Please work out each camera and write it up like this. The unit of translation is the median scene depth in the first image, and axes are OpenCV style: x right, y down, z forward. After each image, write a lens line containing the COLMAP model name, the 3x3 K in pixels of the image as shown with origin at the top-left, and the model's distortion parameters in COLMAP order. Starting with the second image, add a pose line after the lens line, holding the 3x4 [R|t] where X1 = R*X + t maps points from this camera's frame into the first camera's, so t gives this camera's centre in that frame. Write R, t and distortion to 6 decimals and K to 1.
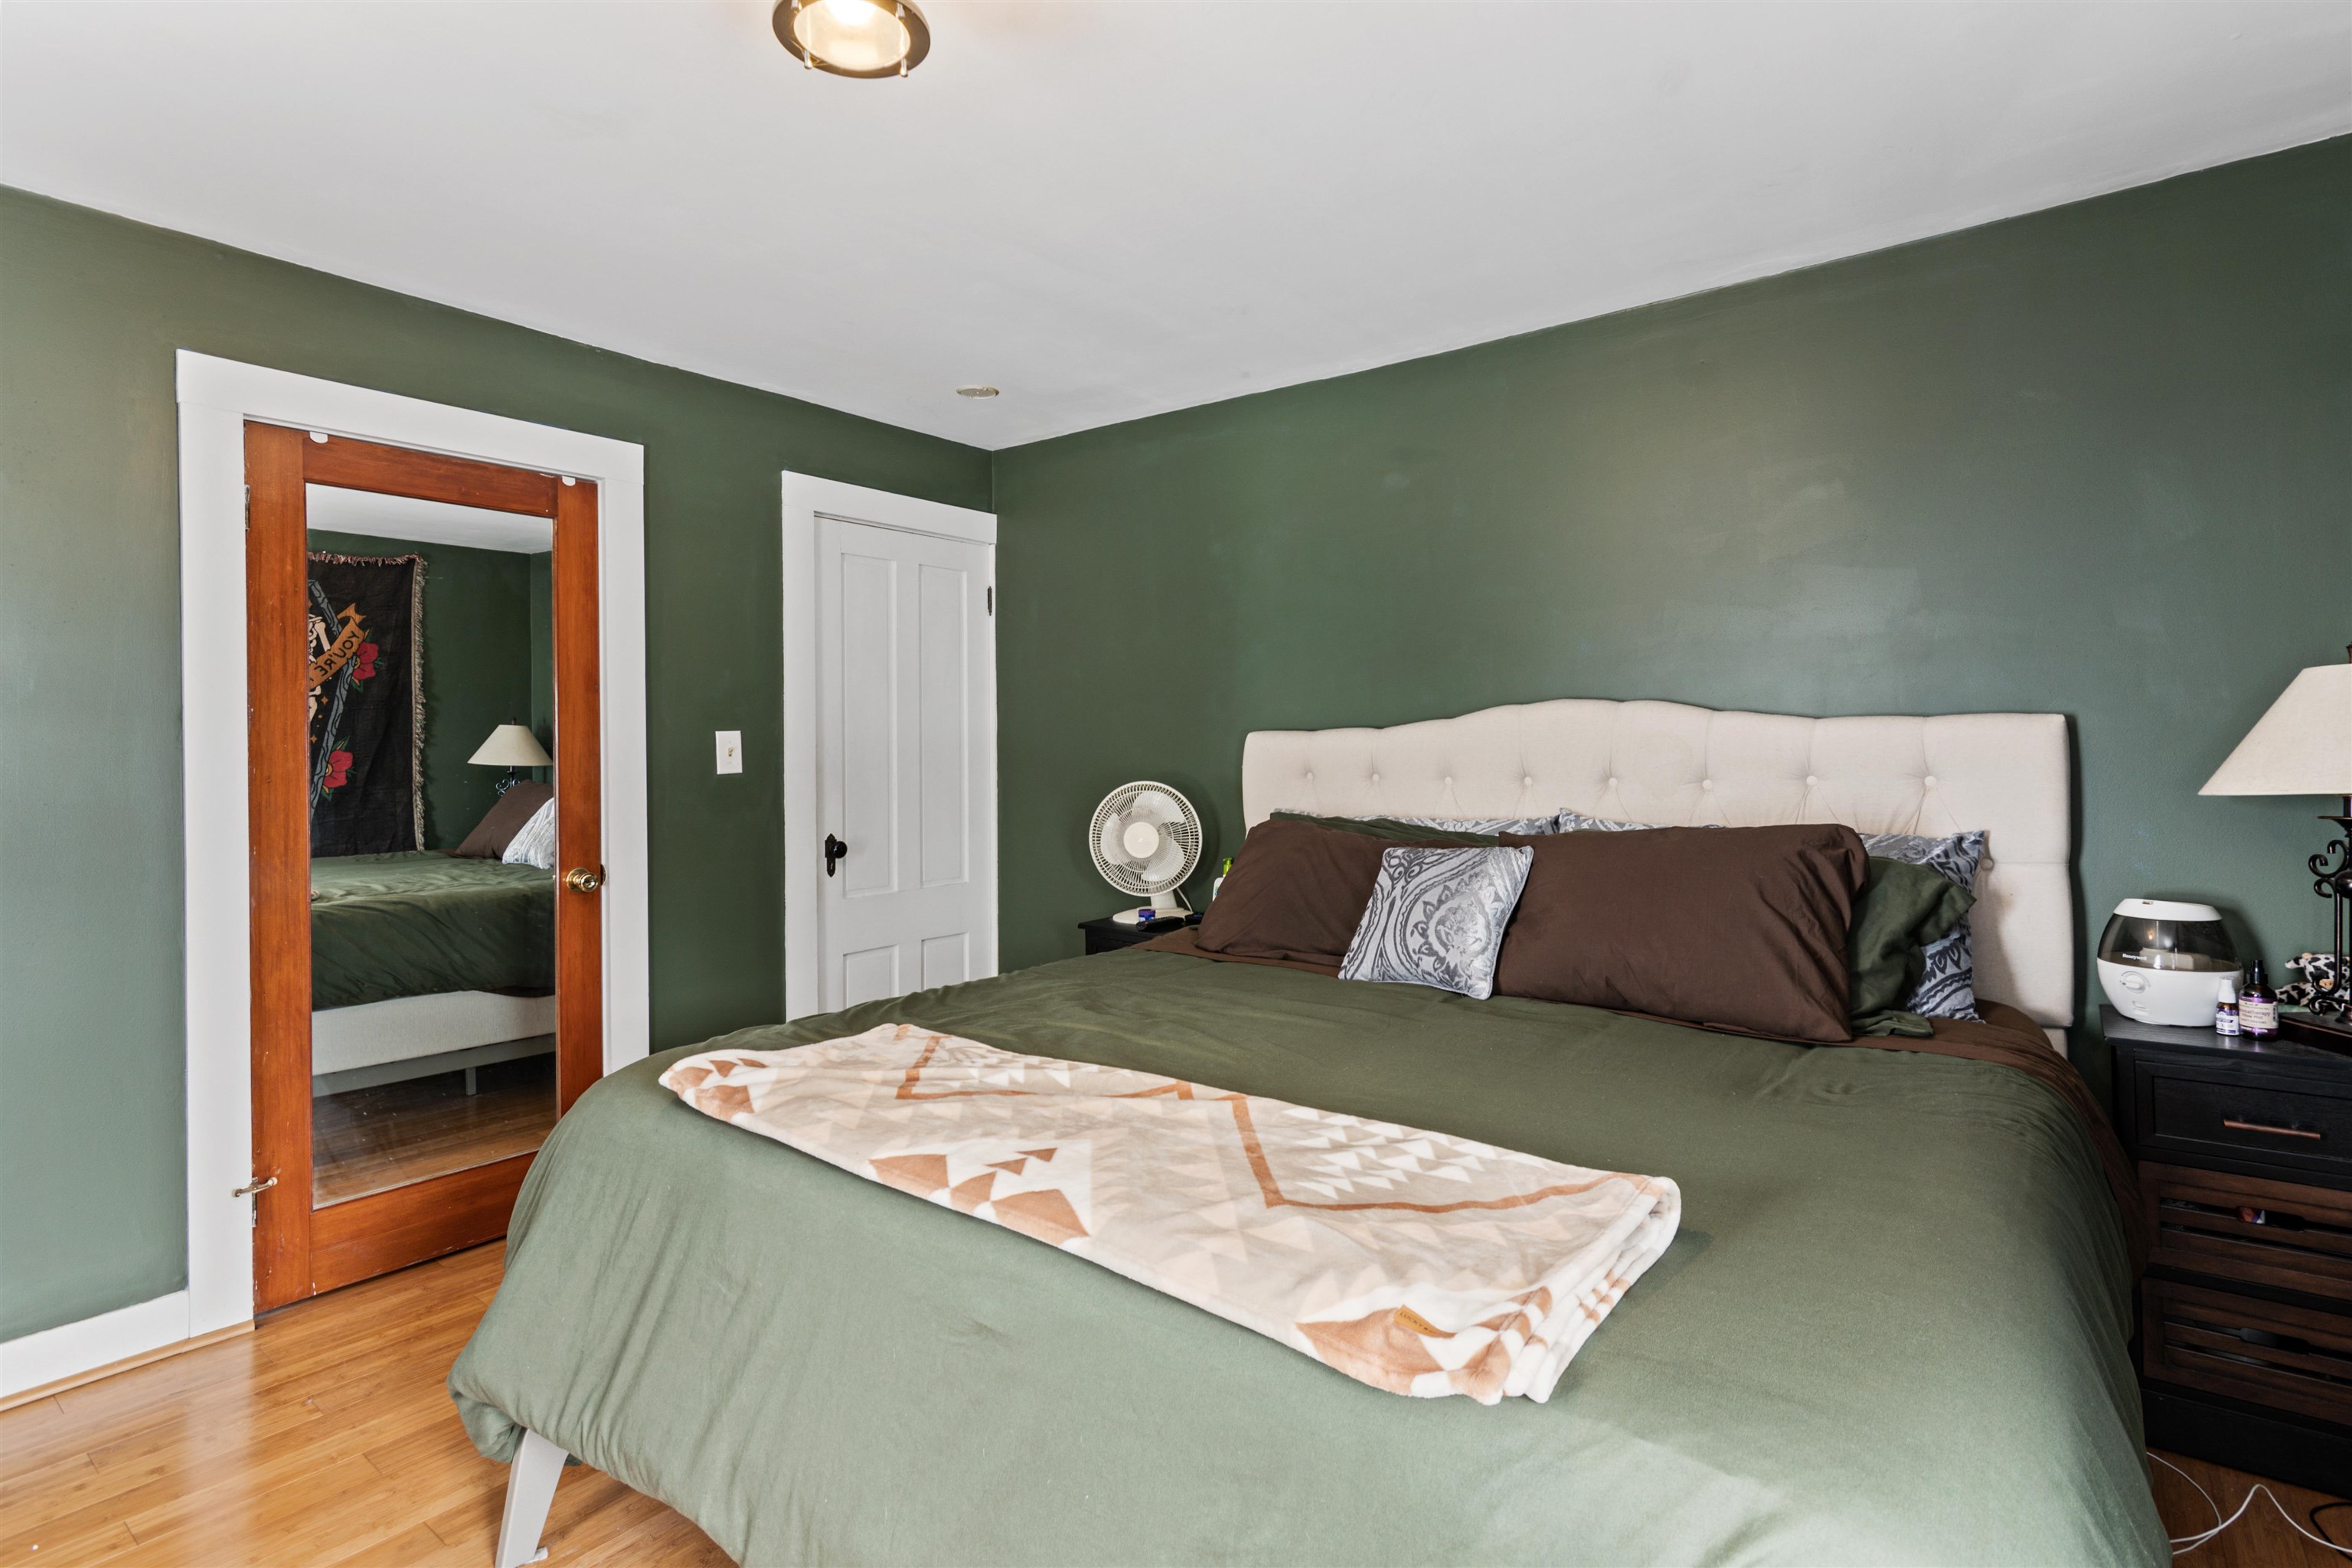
lens RADIAL K [[1143.7, 0, 1182.2], [0, 1143.7, 790.5], [0, 0, 1]] dist [0.000638, 0.000824]
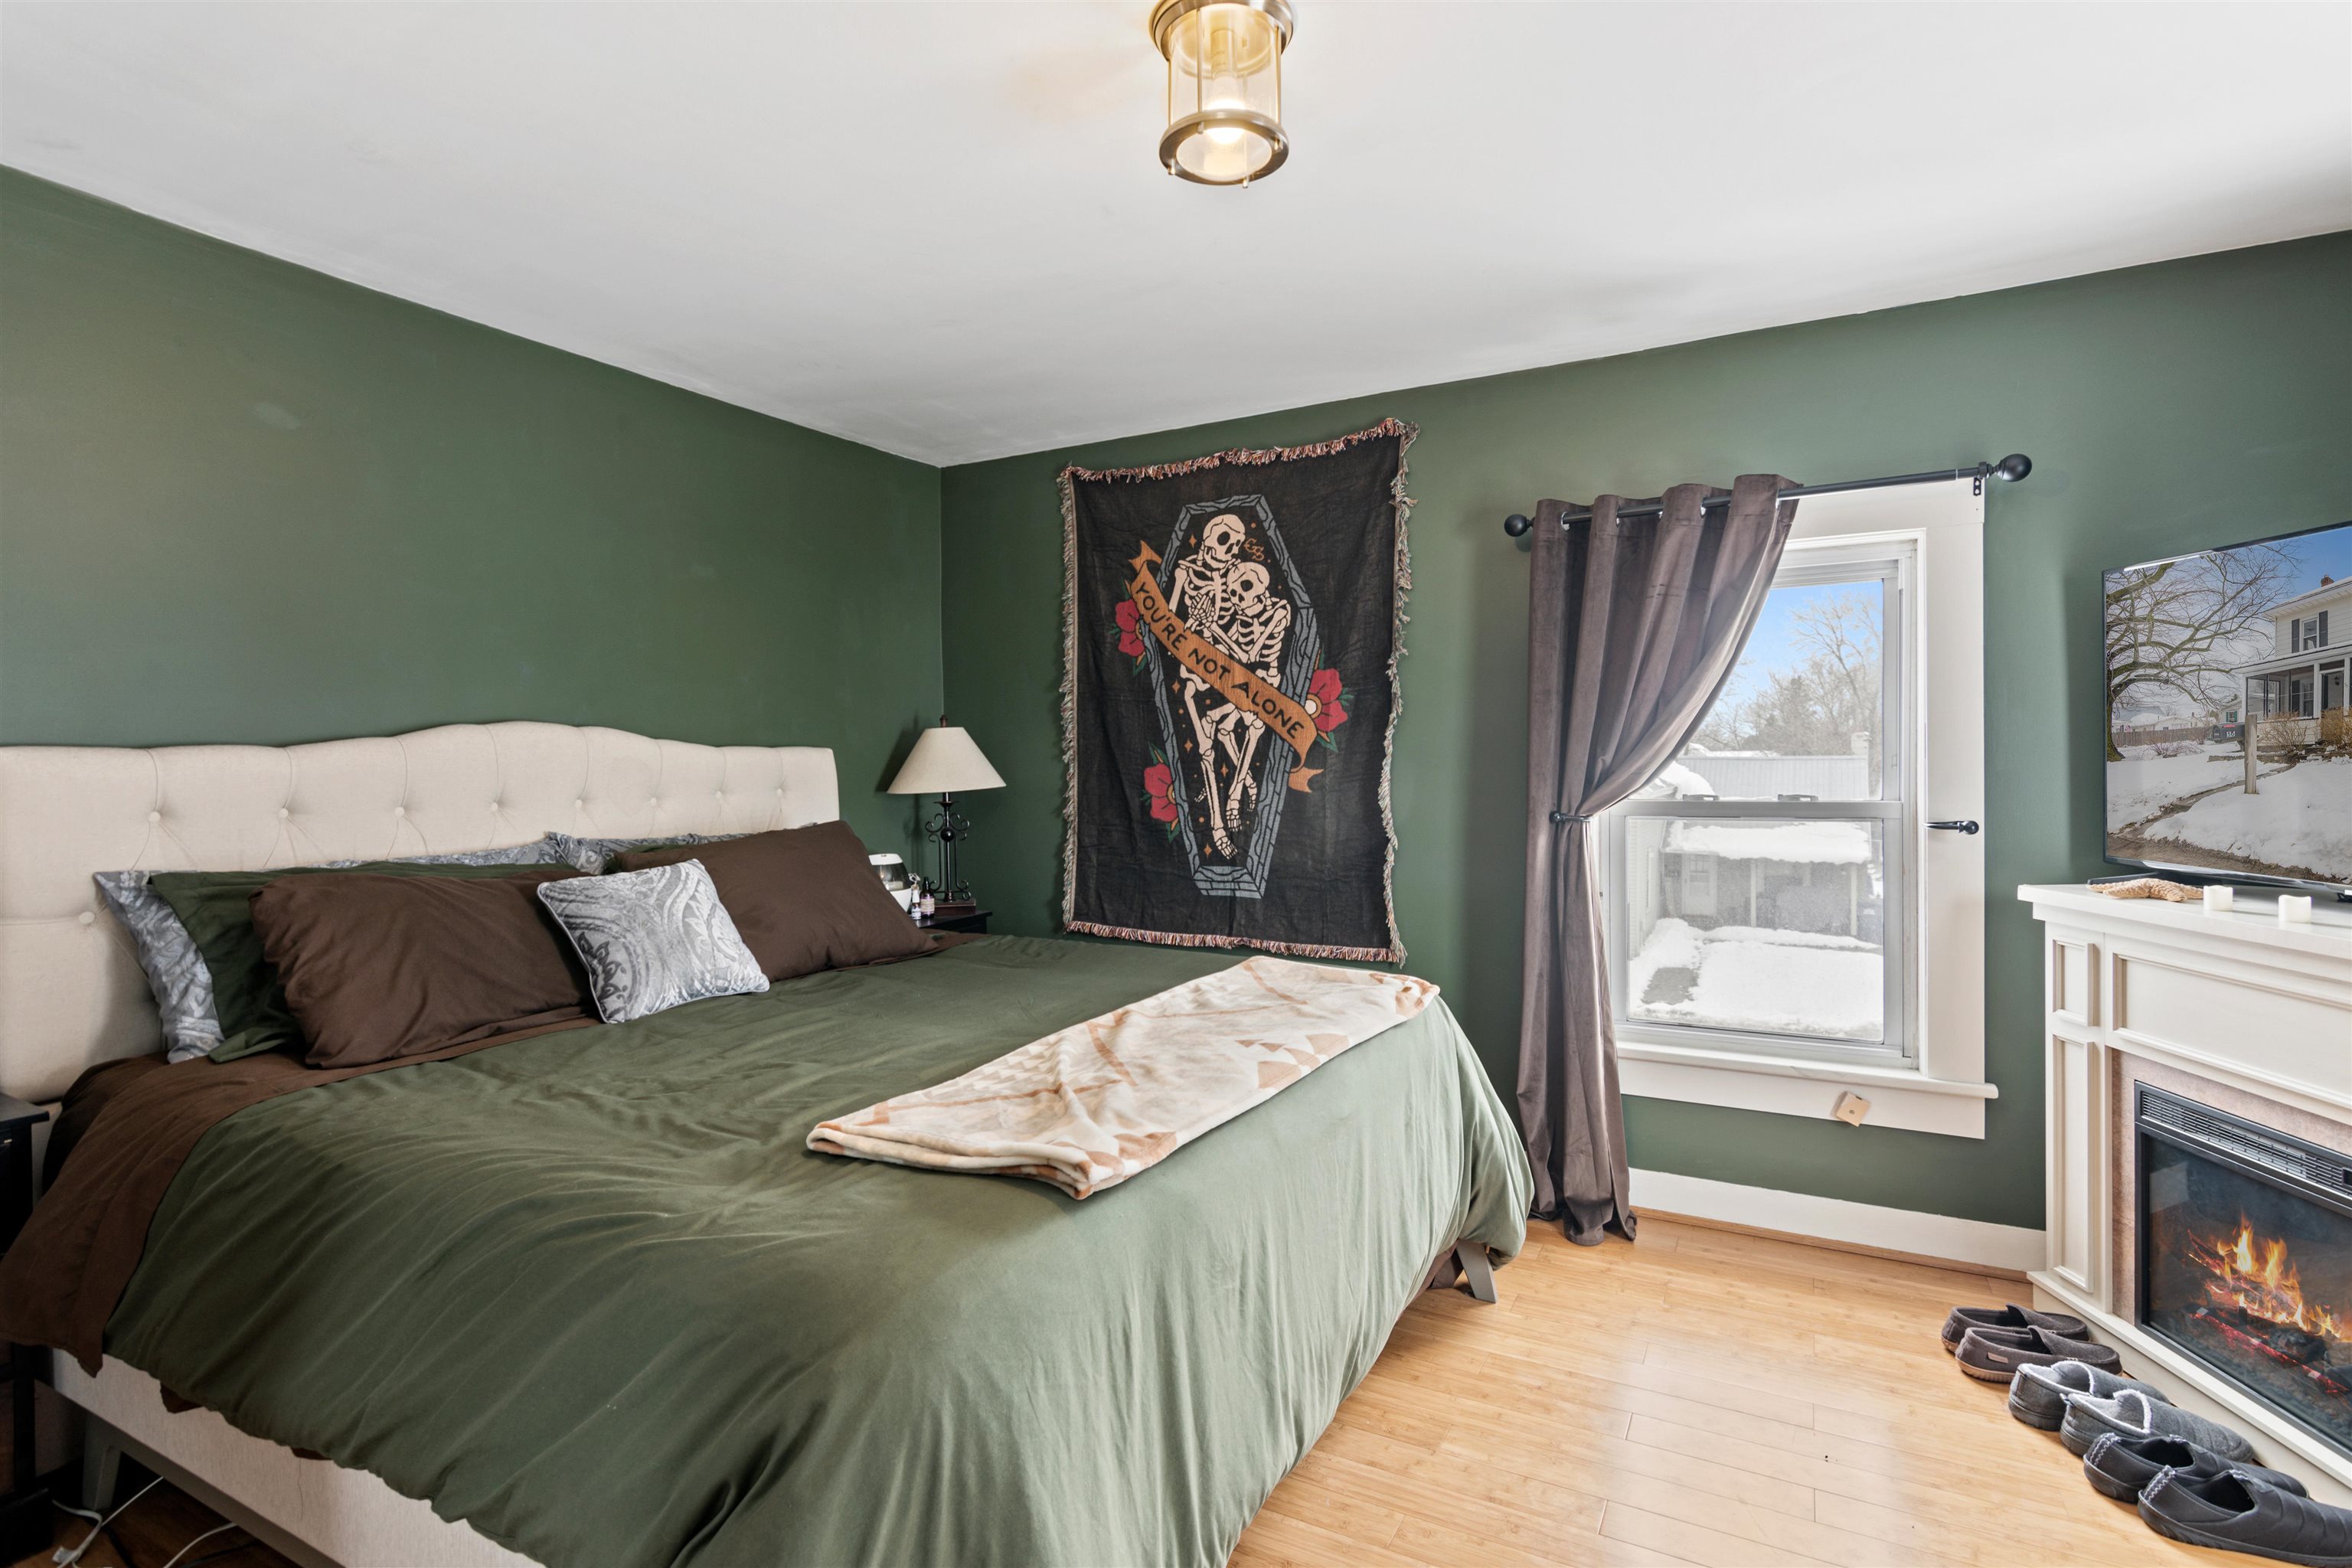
lens RADIAL K [[1143.7, 0, 1182.2], [0, 1143.7, 790.5], [0, 0, 1]] dist [0.000638, 0.000824]
pose [[-0.158653, -0.022557, 0.987077, -1.037902], [0.042963, 0.998634, 0.029727, -0.037916], [-0.986399, 0.047124, -0.157467, 0.864712]]
